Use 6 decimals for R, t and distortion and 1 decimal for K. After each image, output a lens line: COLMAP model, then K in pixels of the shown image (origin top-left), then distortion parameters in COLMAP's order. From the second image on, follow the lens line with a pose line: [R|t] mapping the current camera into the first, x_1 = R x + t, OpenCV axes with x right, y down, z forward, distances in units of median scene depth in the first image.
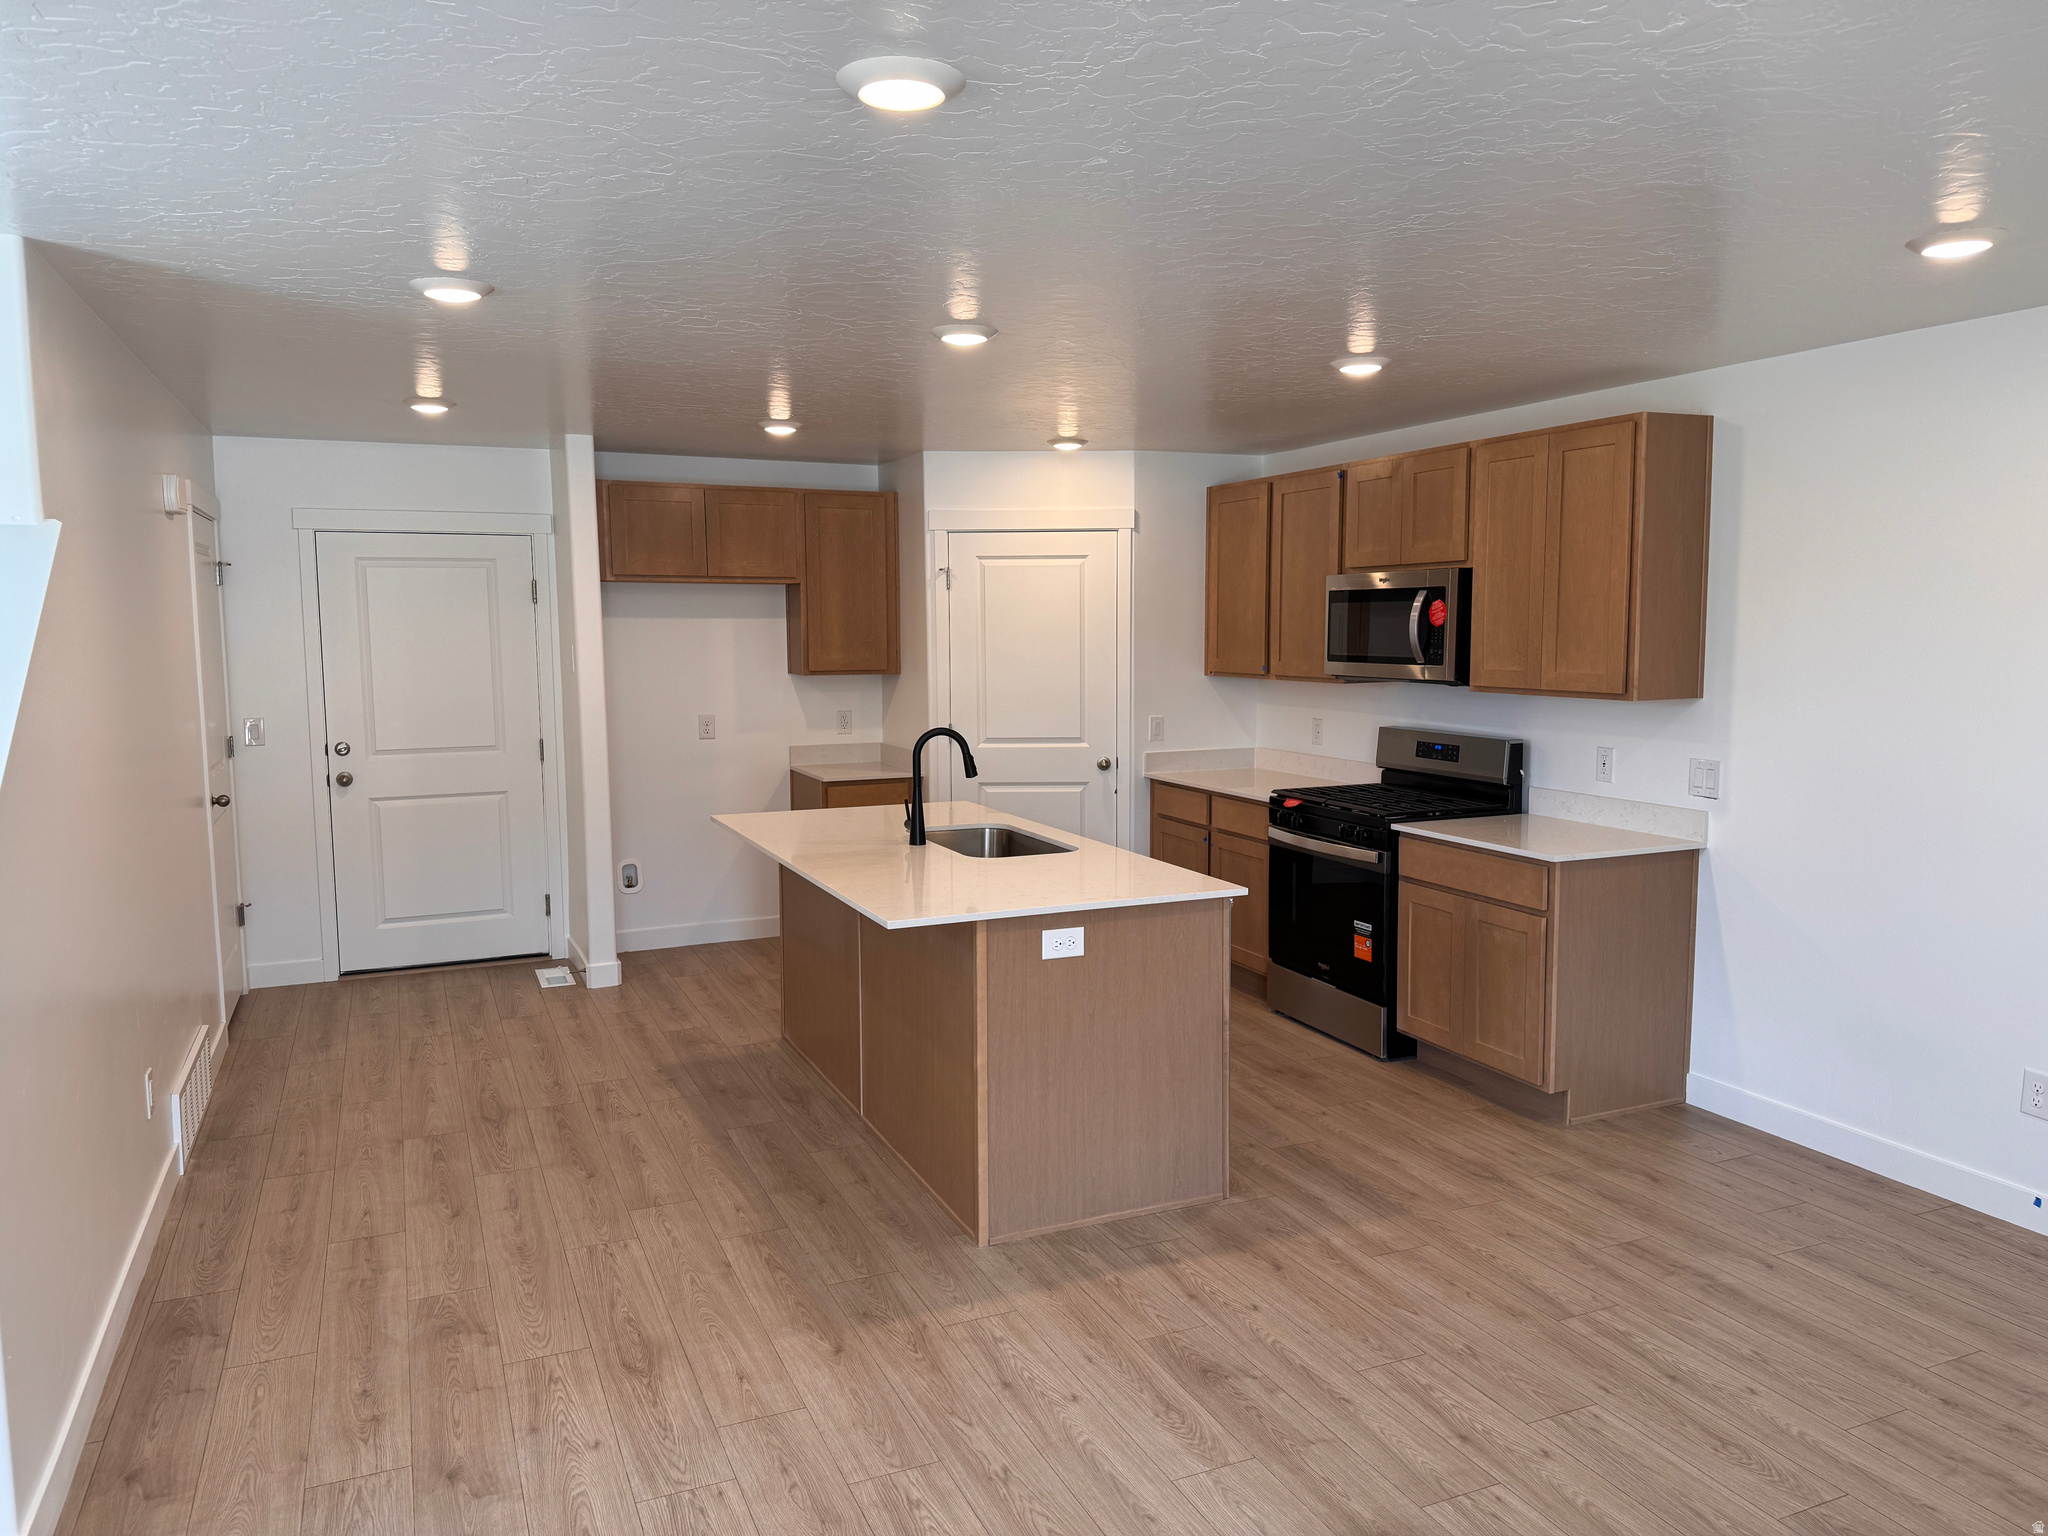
lens RADIAL K [[1428.2, 0, 1016.2], [0, 1428.2, 763.6], [0, 0, 1]] dist [0.098021, -0.147779]
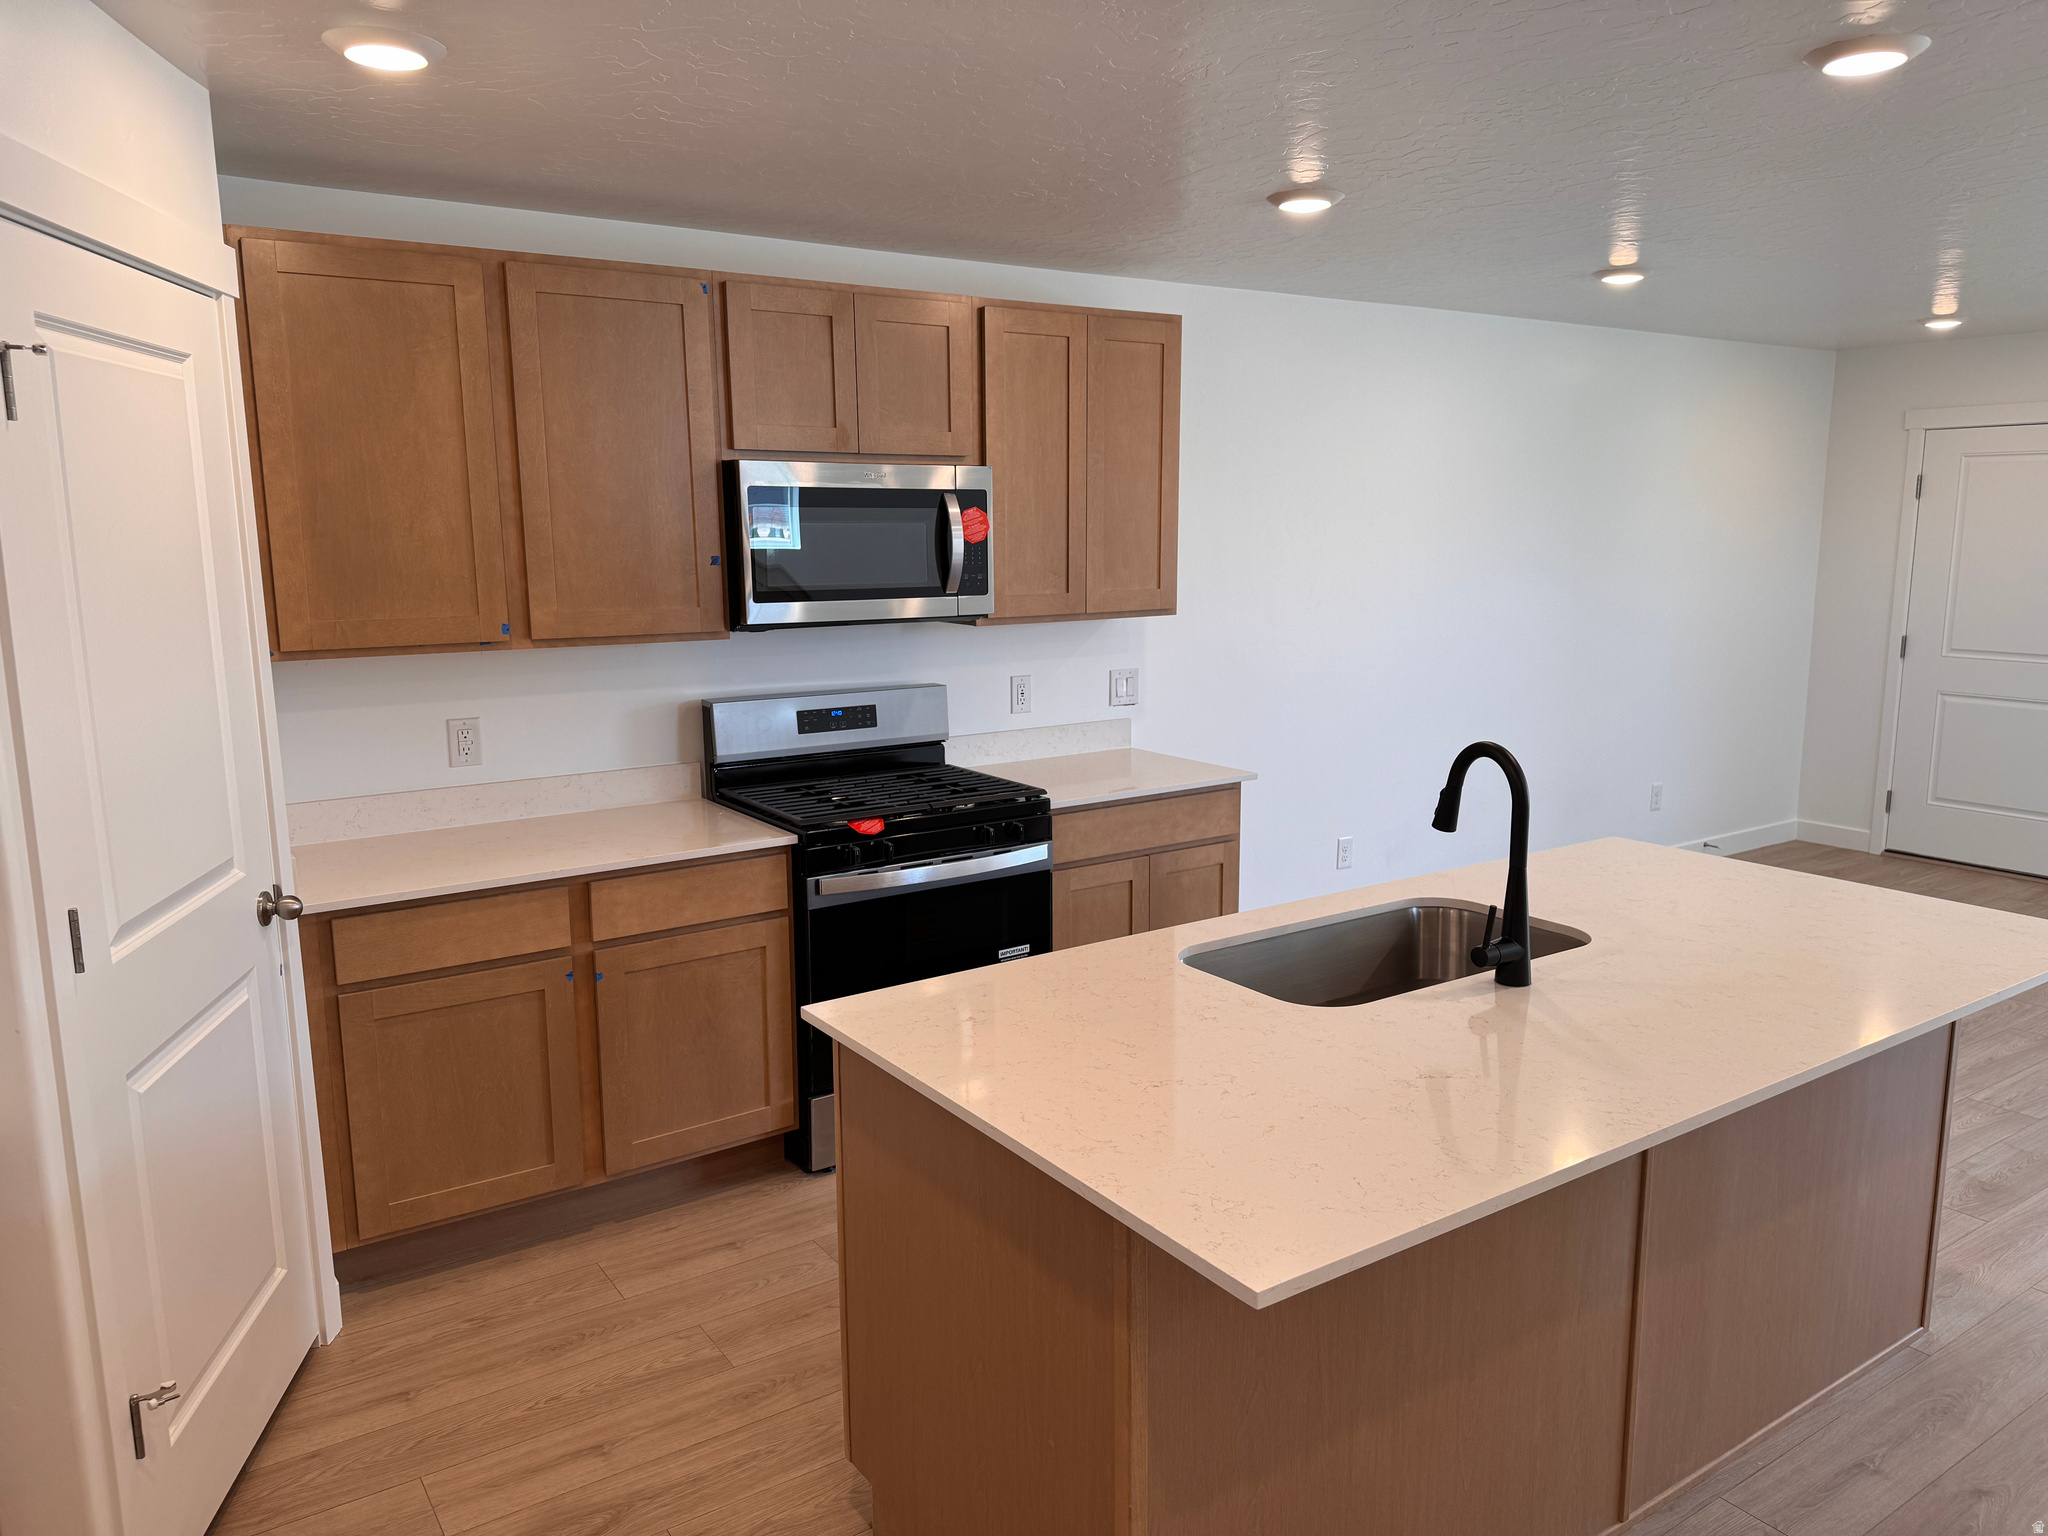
lens RADIAL K [[1428.2, 0, 1016.2], [0, 1428.2, 763.6], [0, 0, 1]] dist [0.098021, -0.147779]
pose [[-0.197863, -0.154496, 0.967978, -0.454513], [0.104847, 0.978500, 0.177608, -0.112139], [-0.974606, 0.136631, -0.177410, 1.117104]]
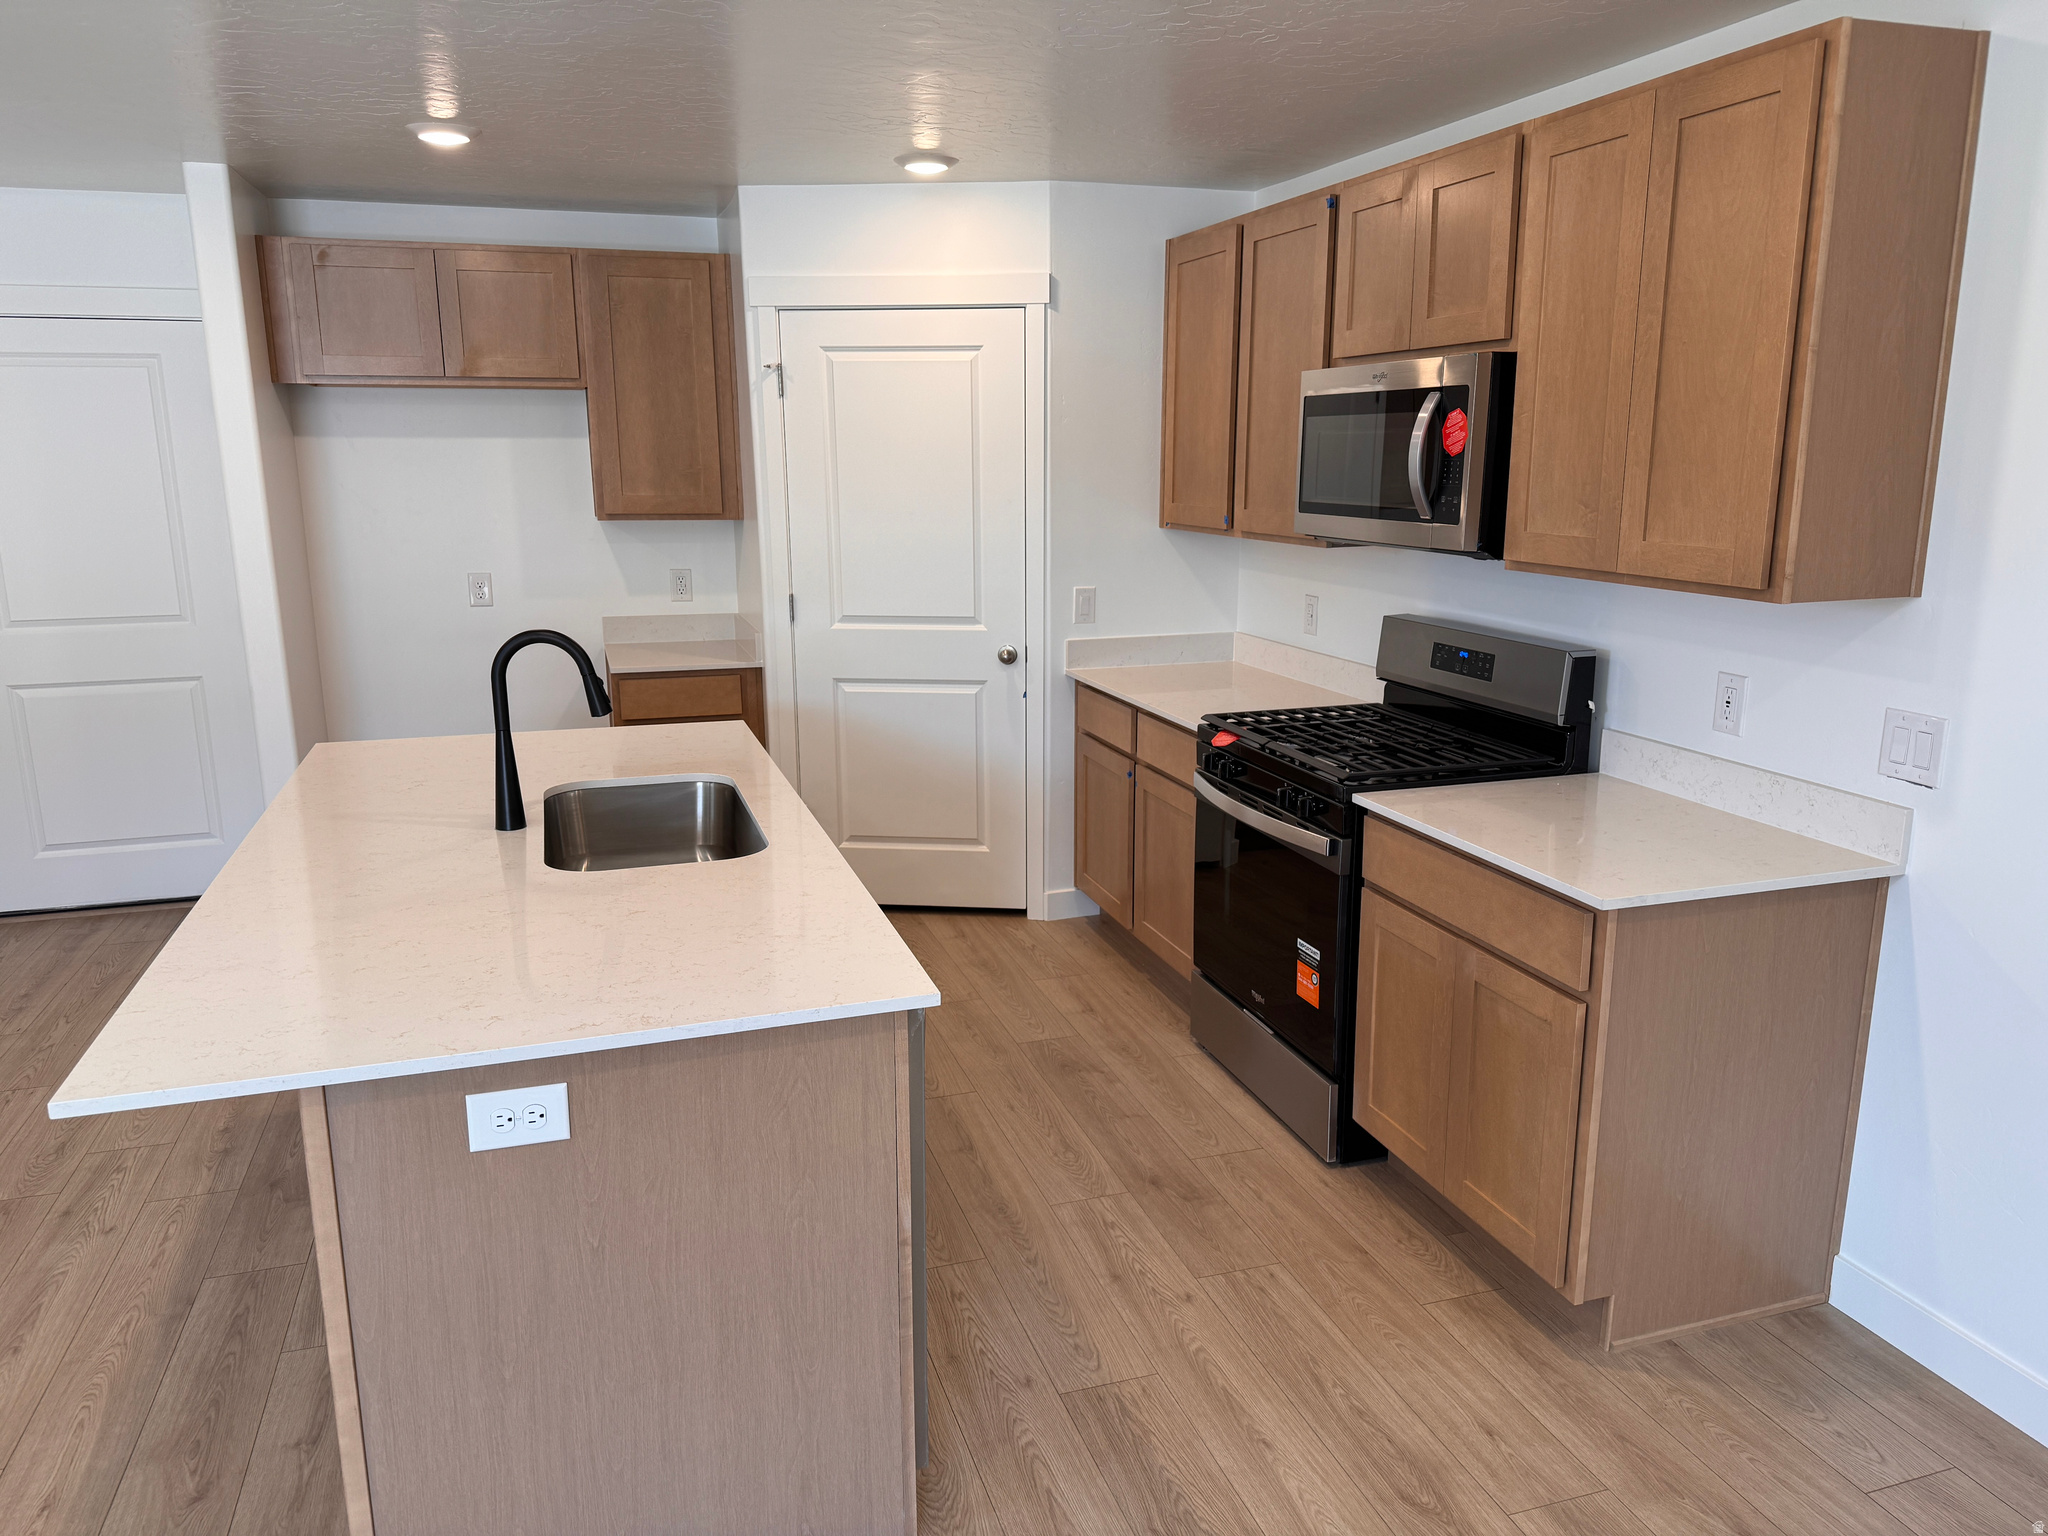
lens RADIAL K [[1450.3, 0, 1024.0], [0, 1450.3, 768.0], [0, 0, 1]] dist [0.088694, -0.108209]
pose [[0.995600, 0.023967, -0.090584, 0.174000], [-0.013103, 0.992847, 0.118671, -0.037642], [0.092780, -0.116962, 0.988793, 0.377295]]
